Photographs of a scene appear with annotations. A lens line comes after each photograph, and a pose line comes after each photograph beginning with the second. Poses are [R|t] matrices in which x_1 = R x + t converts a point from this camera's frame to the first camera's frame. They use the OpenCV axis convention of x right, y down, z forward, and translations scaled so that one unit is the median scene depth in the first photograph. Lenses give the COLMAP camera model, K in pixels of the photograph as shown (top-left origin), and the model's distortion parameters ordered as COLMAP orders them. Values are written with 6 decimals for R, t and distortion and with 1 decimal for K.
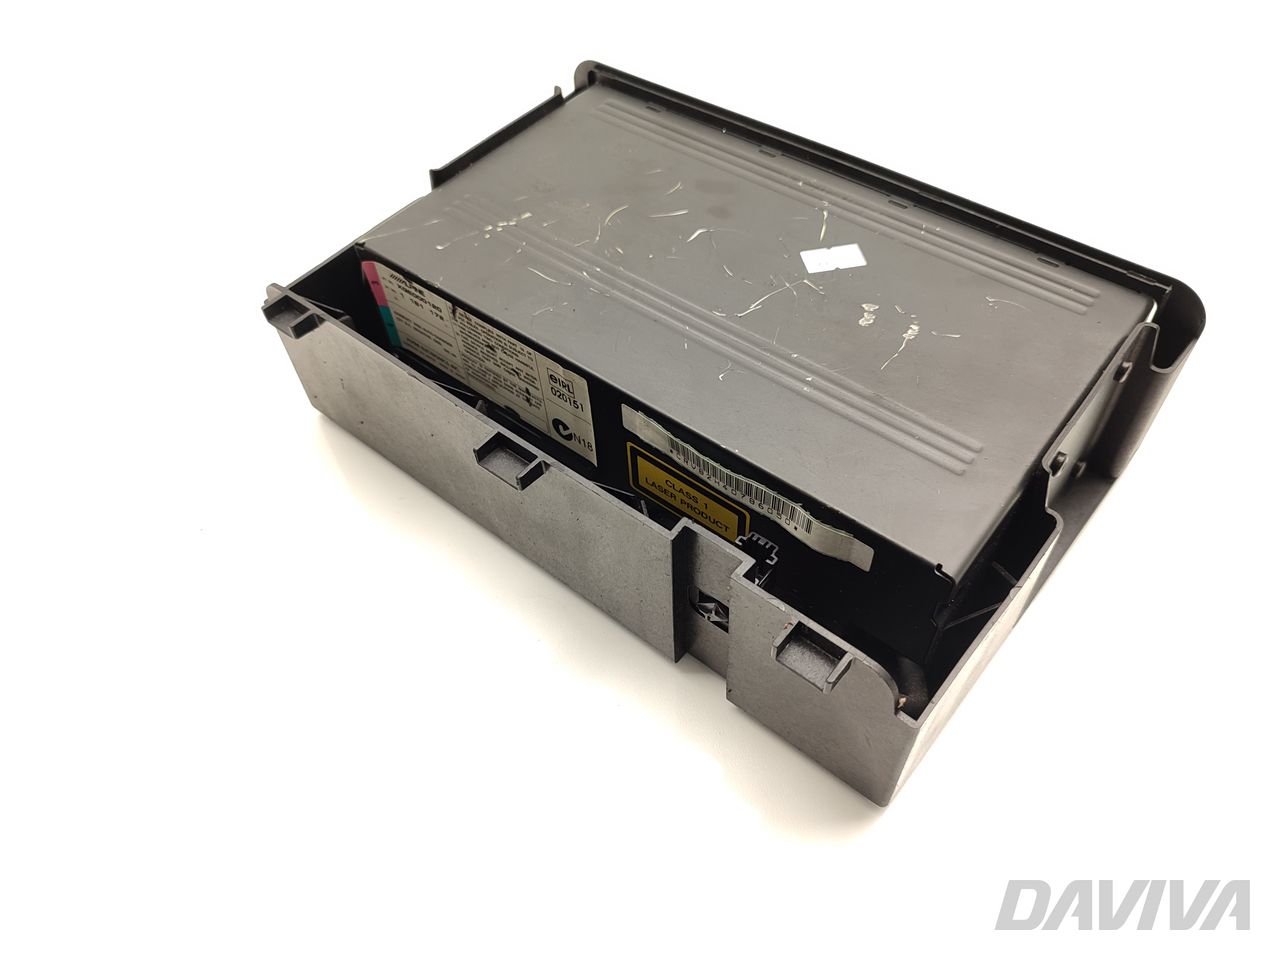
lens RADIAL K [[886.4, 0, 633.4], [0, 886.4, 463.8], [0, 0, 1]] dist [0.001104, -0.001169]
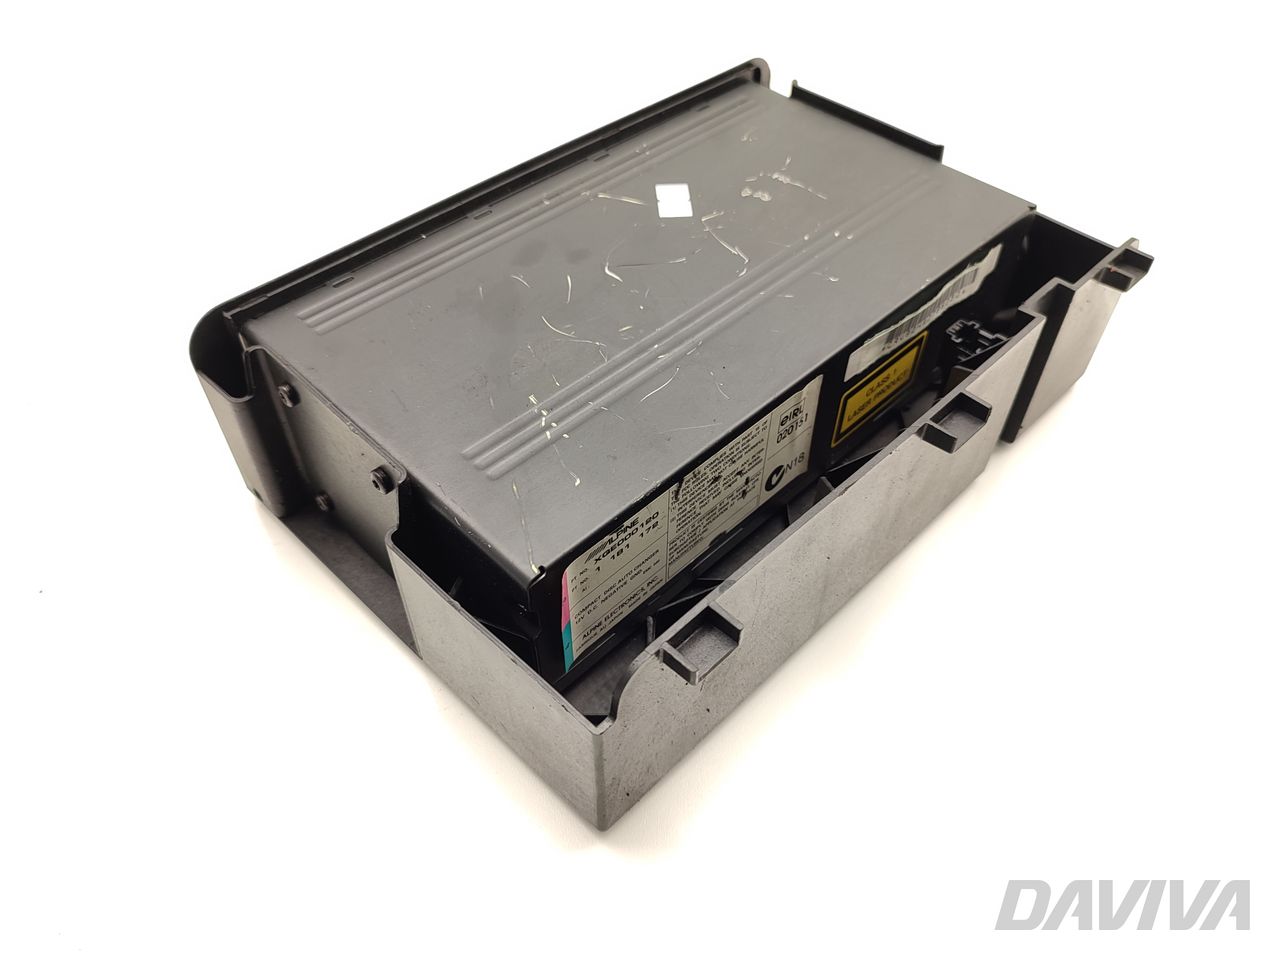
lens RADIAL K [[953.2, 0, 640.0], [0, 953.2, 480.0], [0, 0, 1]] dist [0.000020, -0.001346]
pose [[0.106621, -0.698917, 0.707211, -0.772132], [0.774270, 0.504599, 0.381951, -0.510823], [-0.623809, 0.506848, 0.594951, 0.520808]]
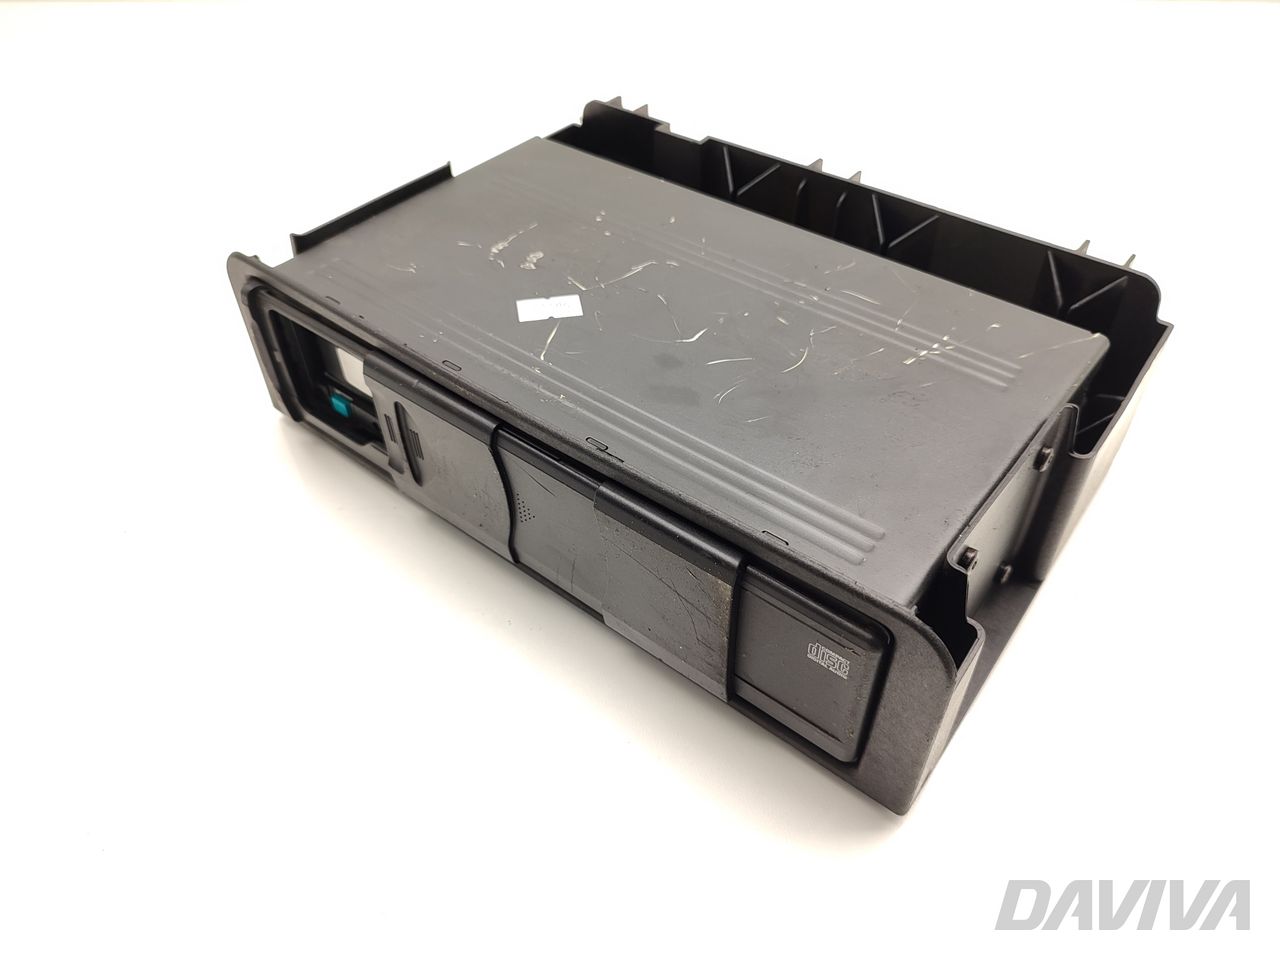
lens RADIAL K [[886.4, 0, 633.4], [0, 886.4, 463.8], [0, 0, 1]] dist [0.001104, -0.001169]
pose [[-0.998643, 0.047221, 0.021974, 0.120924], [0.016861, -0.106062, 0.994217, -1.157589], [0.049279, 0.993238, 0.105122, 1.048804]]
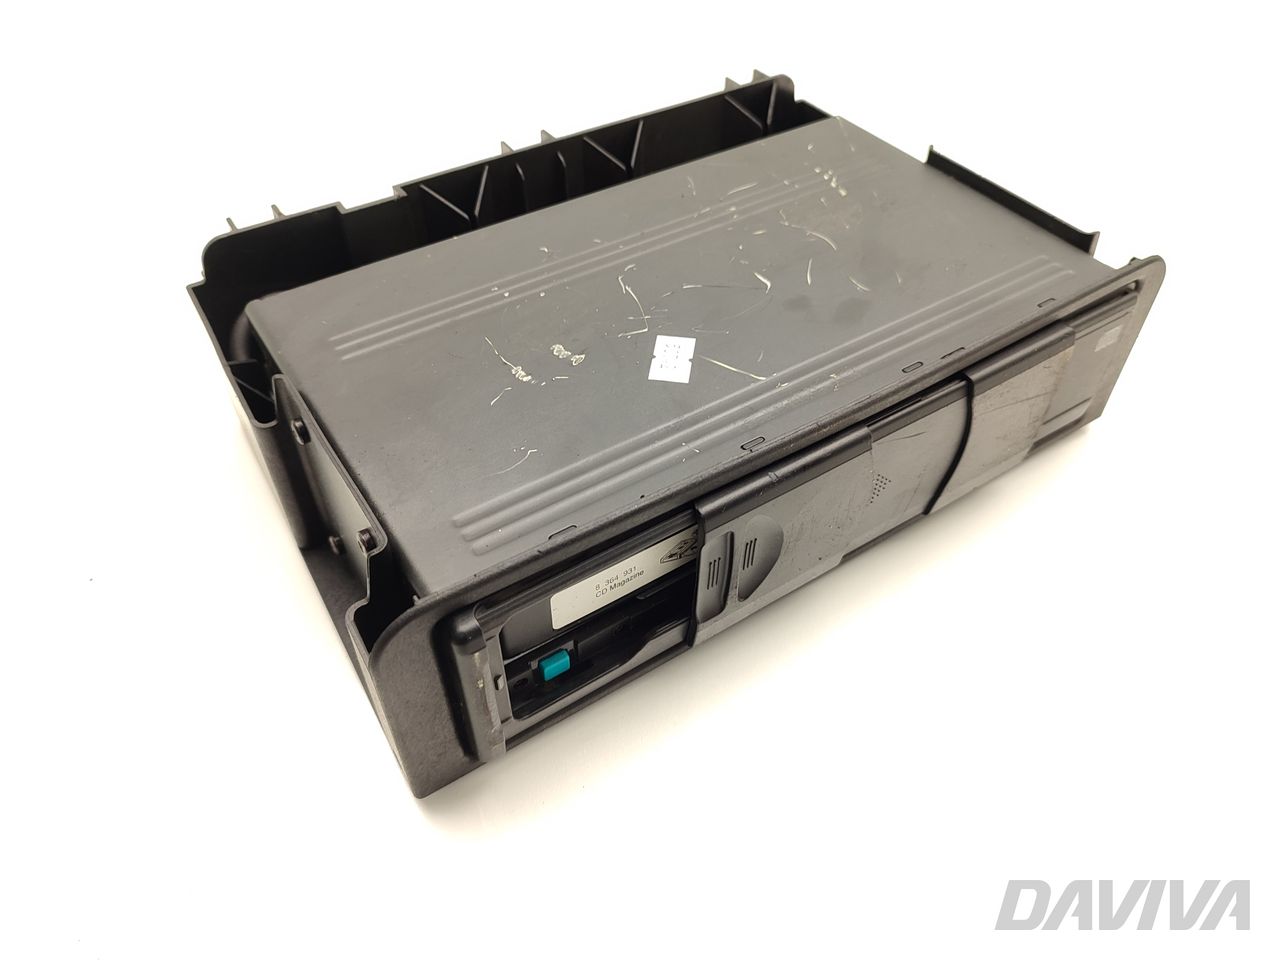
lens RADIAL K [[953.2, 0, 640.0], [0, 953.2, 480.0], [0, 0, 1]] dist [0.000020, -0.001346]
pose [[-0.305394, 0.703744, -0.641467, 0.859645], [-0.736760, 0.252142, 0.627383, -0.718680], [0.603257, 0.664206, 0.441487, 0.655622]]
